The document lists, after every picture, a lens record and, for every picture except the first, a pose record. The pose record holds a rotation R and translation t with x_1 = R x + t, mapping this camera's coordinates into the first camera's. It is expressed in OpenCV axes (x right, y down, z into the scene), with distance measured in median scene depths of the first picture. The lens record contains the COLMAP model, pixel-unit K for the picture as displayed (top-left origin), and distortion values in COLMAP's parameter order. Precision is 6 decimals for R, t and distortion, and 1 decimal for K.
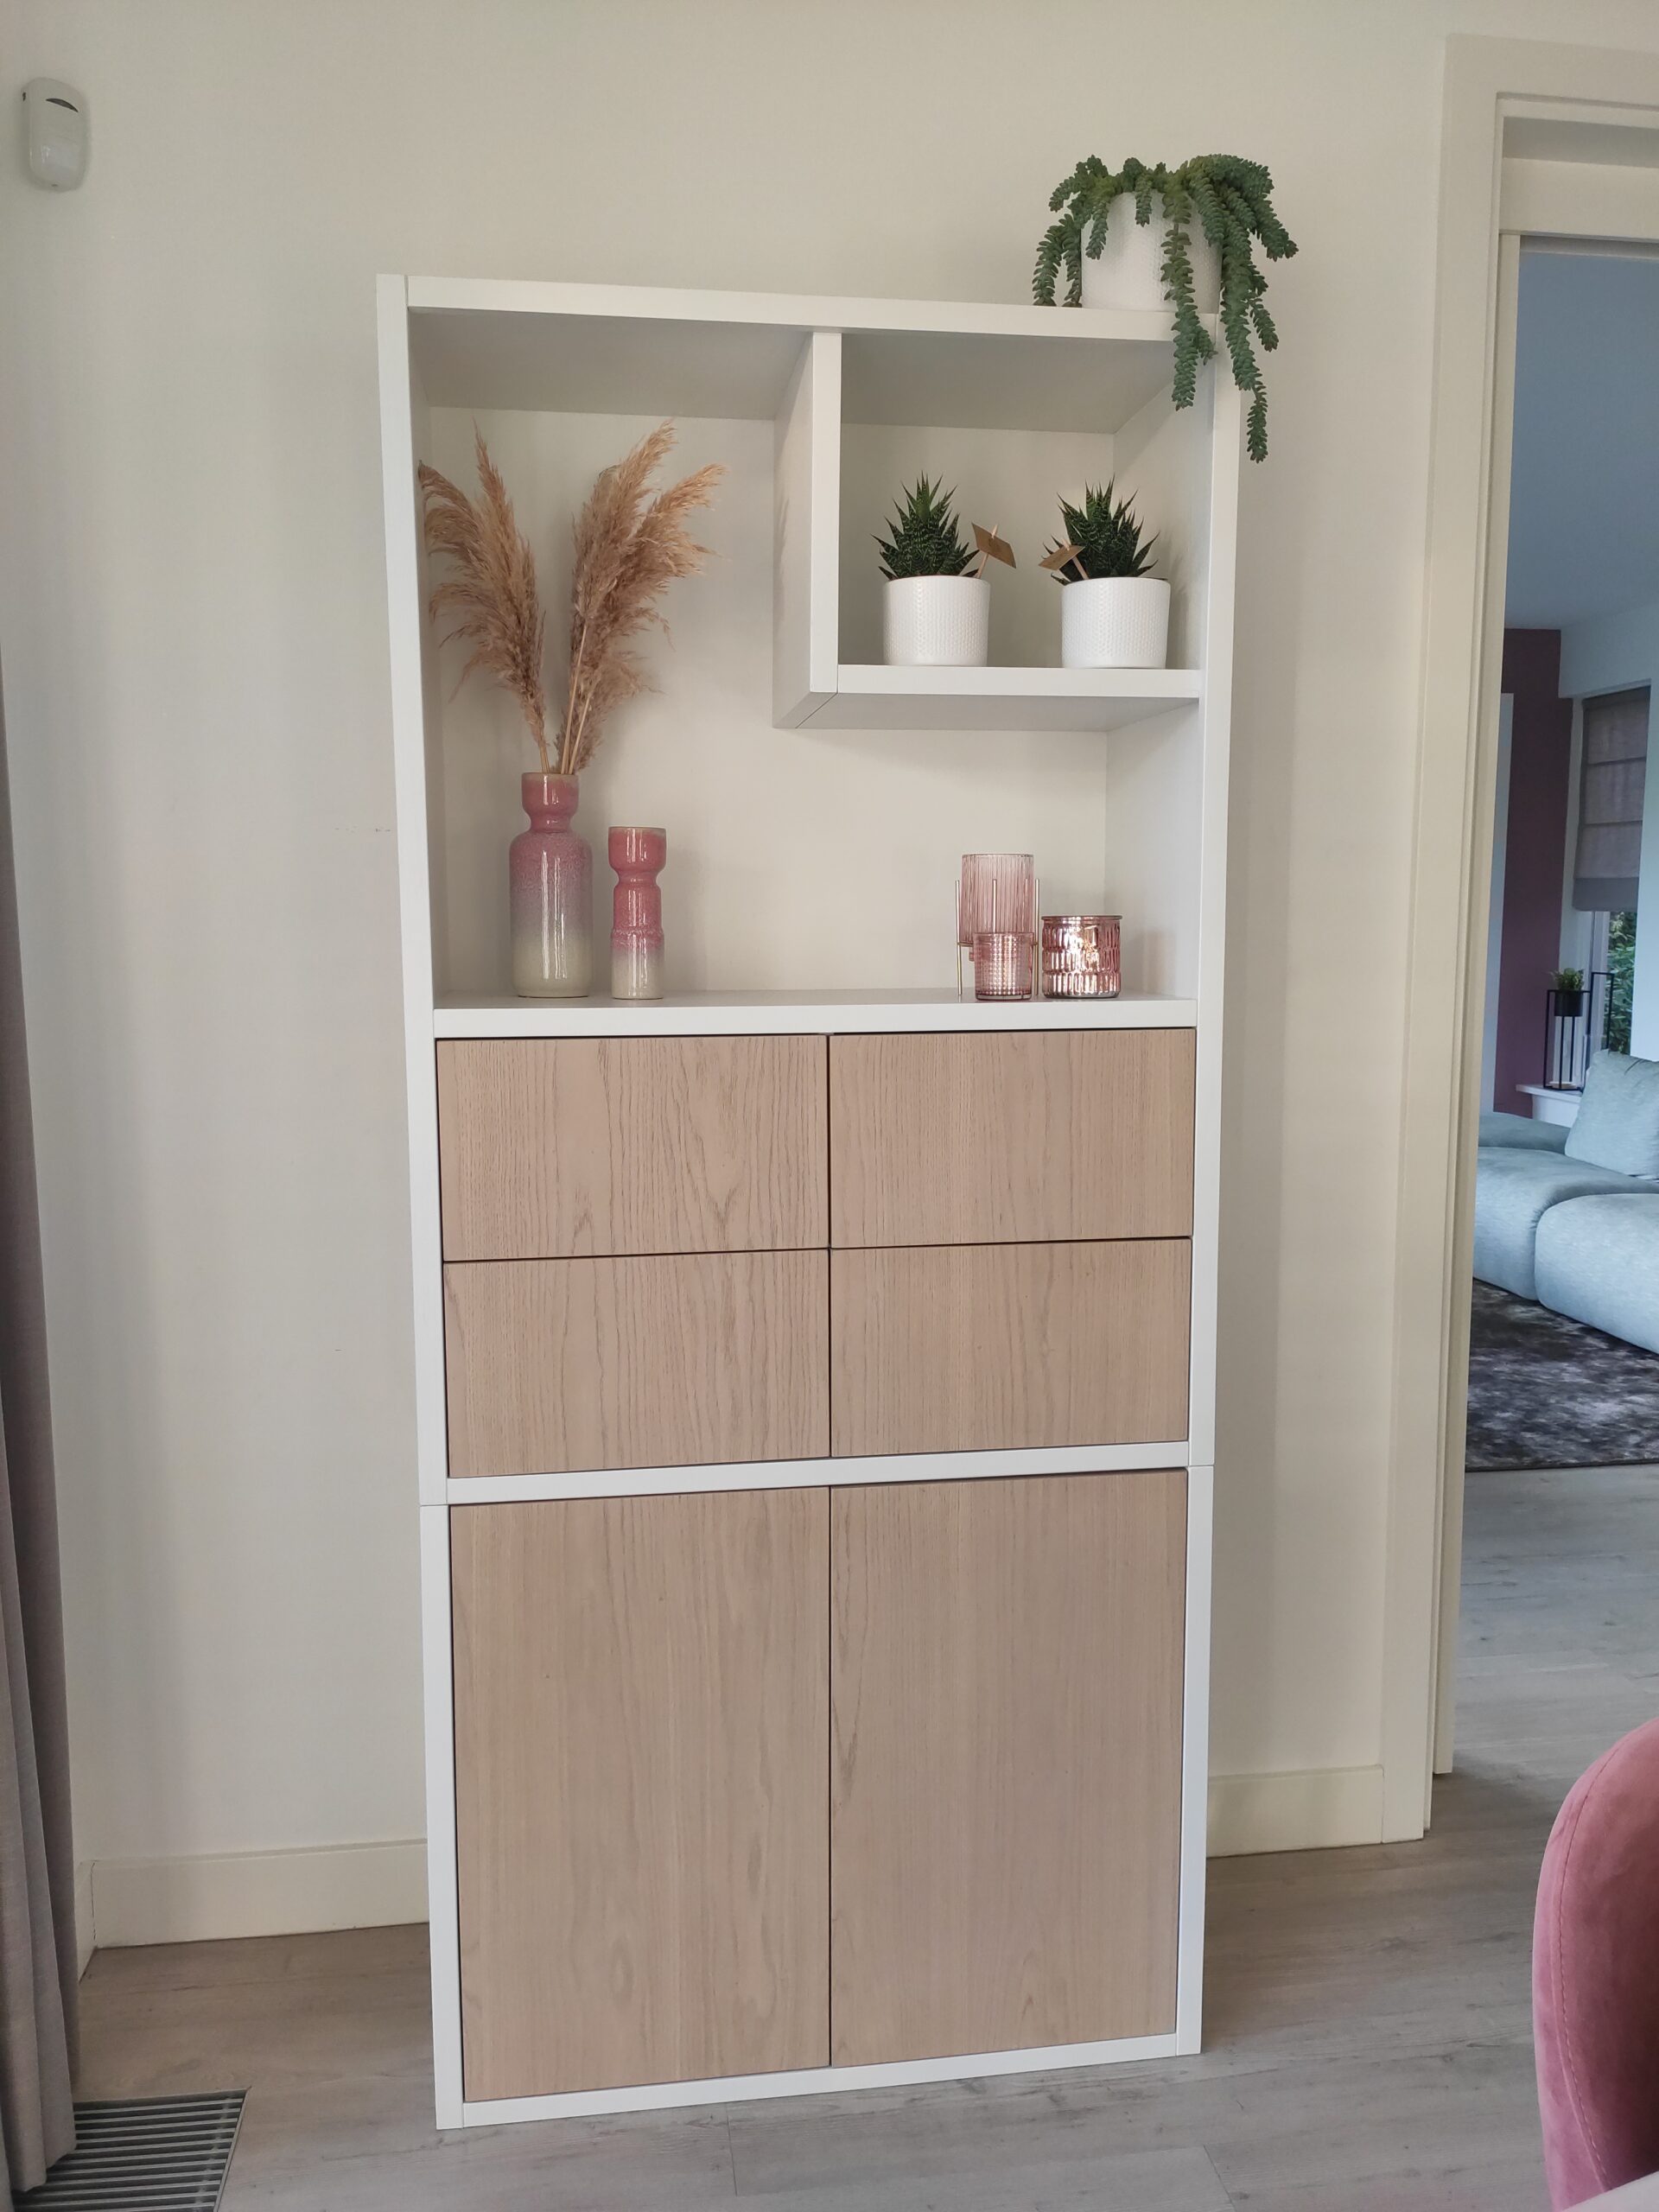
lens RADIAL K [[1671.6, 0, 828.8], [0, 1671.6, 1108.9], [0, 0, 1]] dist [0.063659, -0.085943]
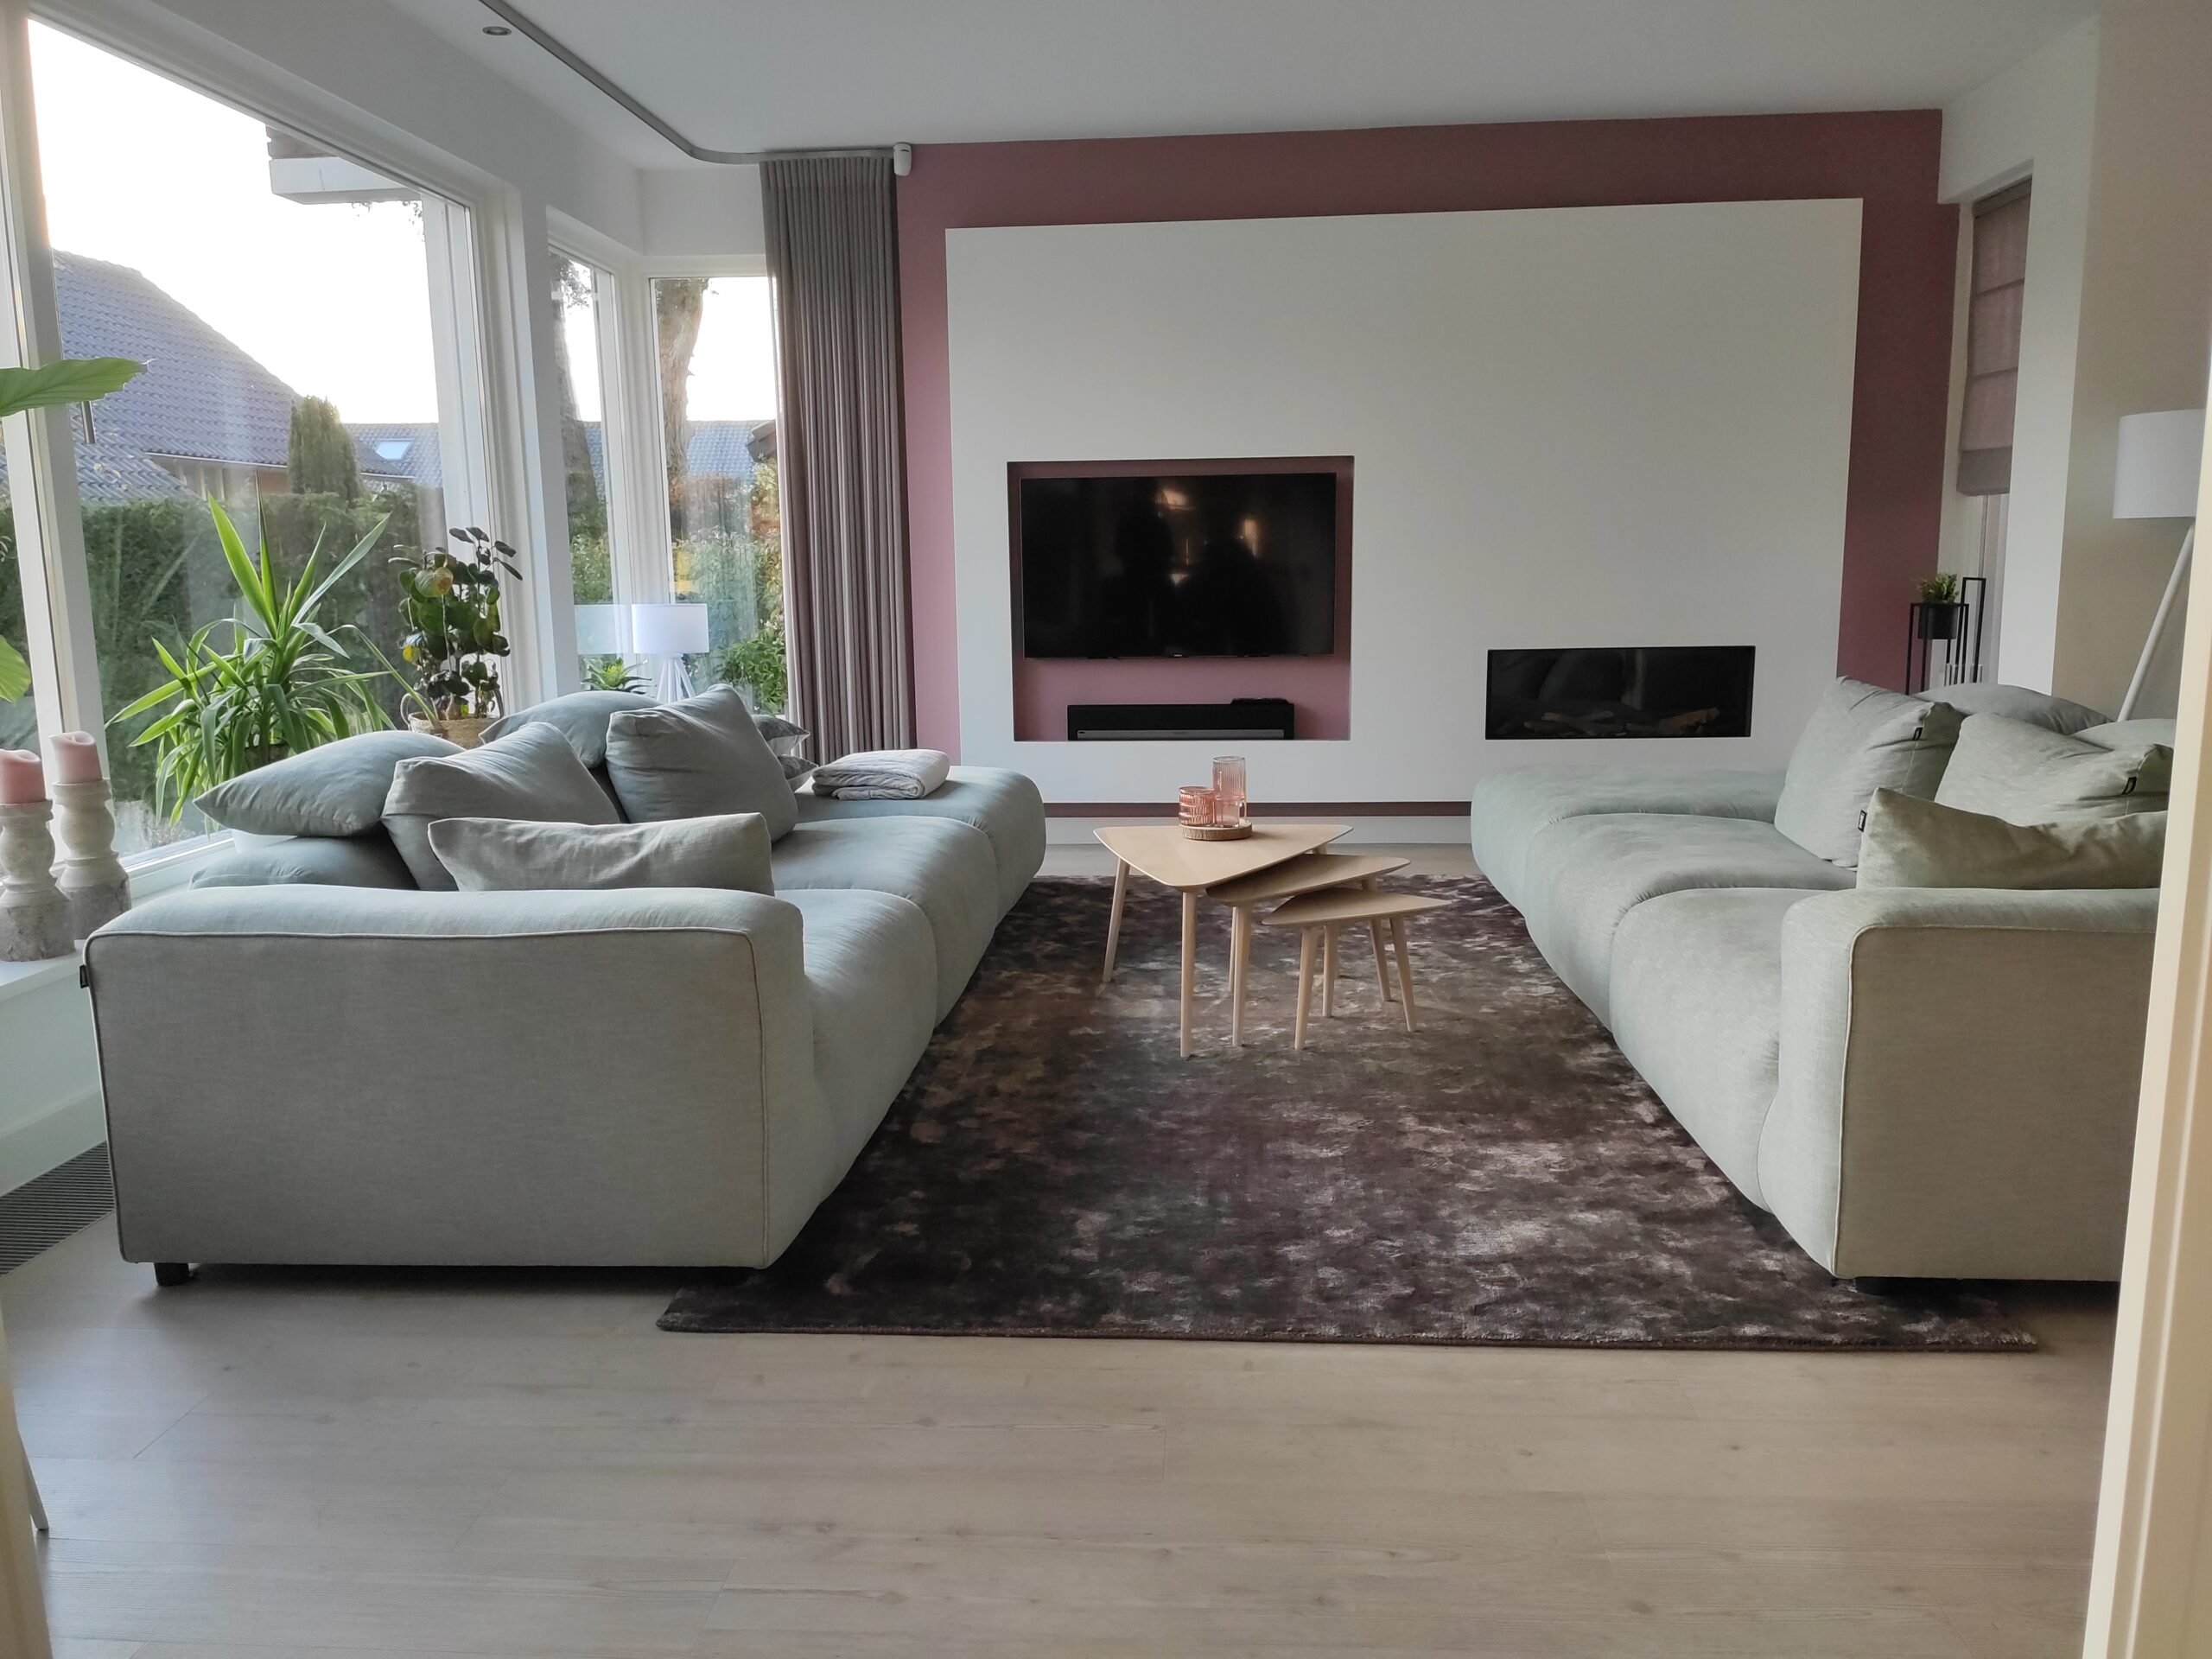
lens RADIAL K [[1671.6, 0, 1092.1], [0, 1671.6, 830.3], [0, 0, 1]] dist [0.063659, -0.085943]
pose [[0.977177, 0.021425, -0.211343, 1.009705], [-0.012719, 0.999017, 0.042467, 0.008152], [0.212045, -0.038809, 0.976489, 0.837466]]
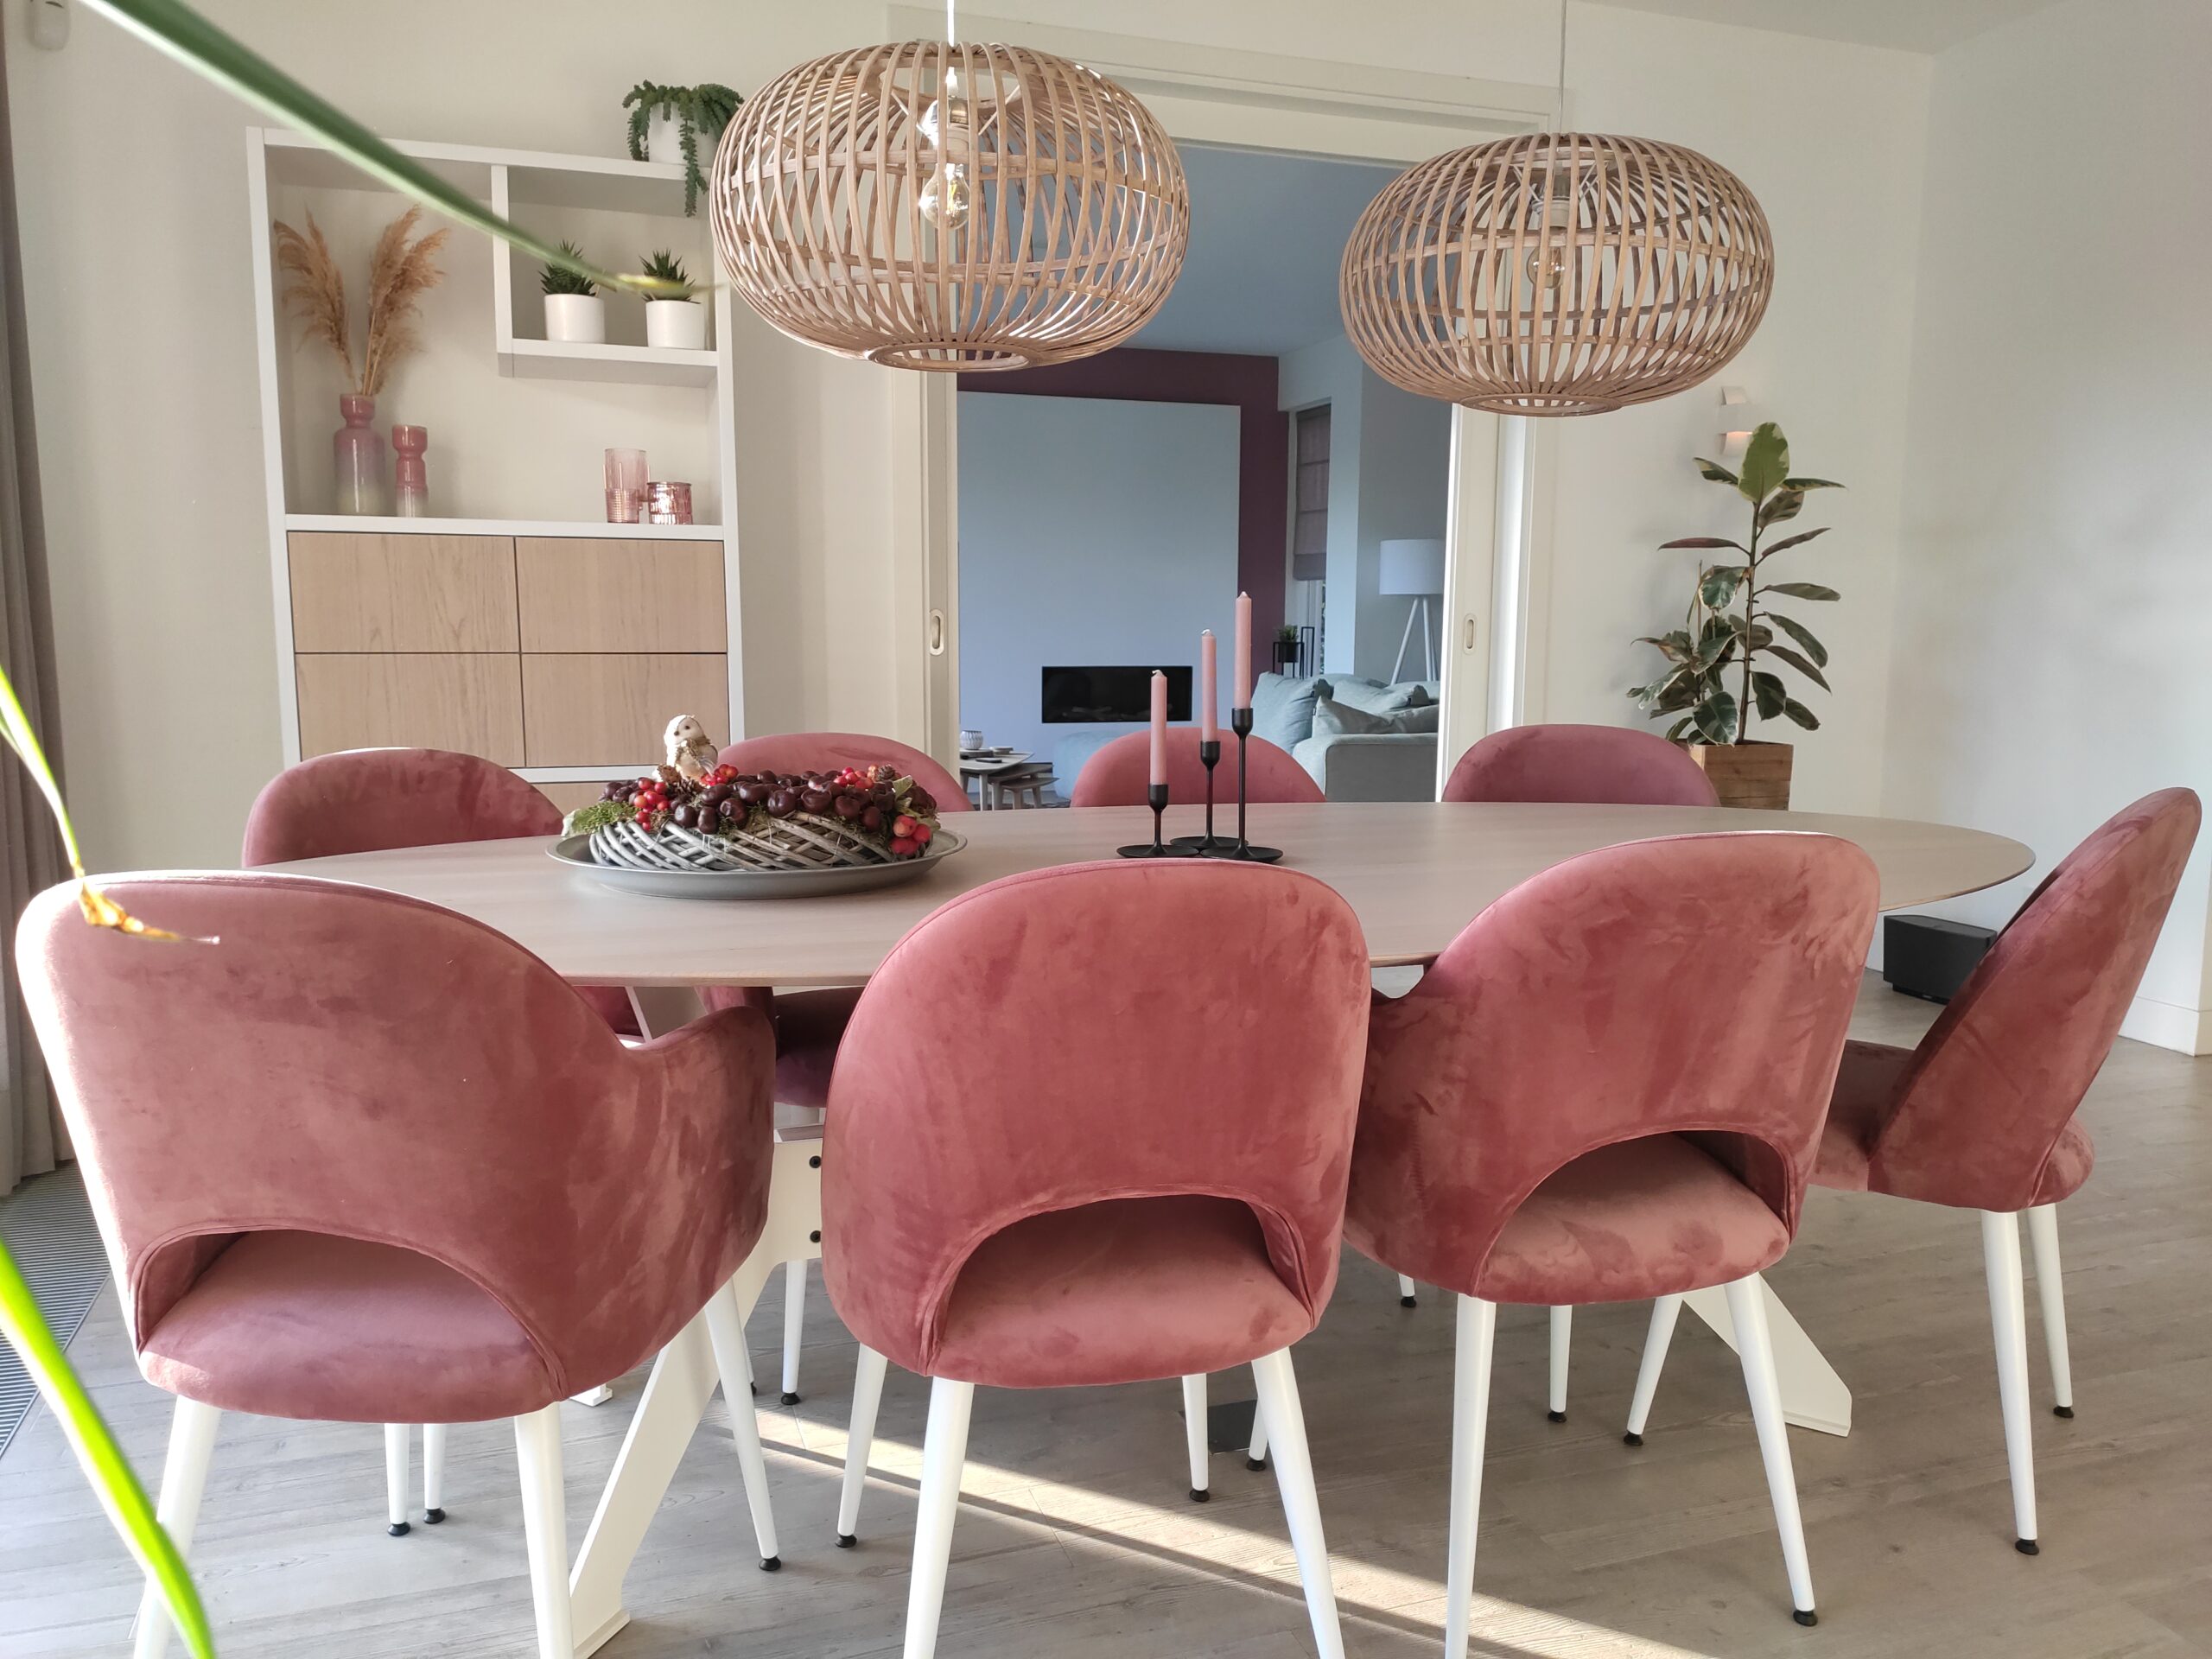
lens RADIAL K [[1671.6, 0, 1106.1], [0, 1671.6, 836.4], [0, 0, 1]] dist [0.063659, -0.085943]
pose [[0.982059, -0.018220, 0.187694, 0.273253], [0.016930, 0.999821, 0.008478, 0.270618], [-0.187815, -0.005148, 0.982191, -0.925442]]
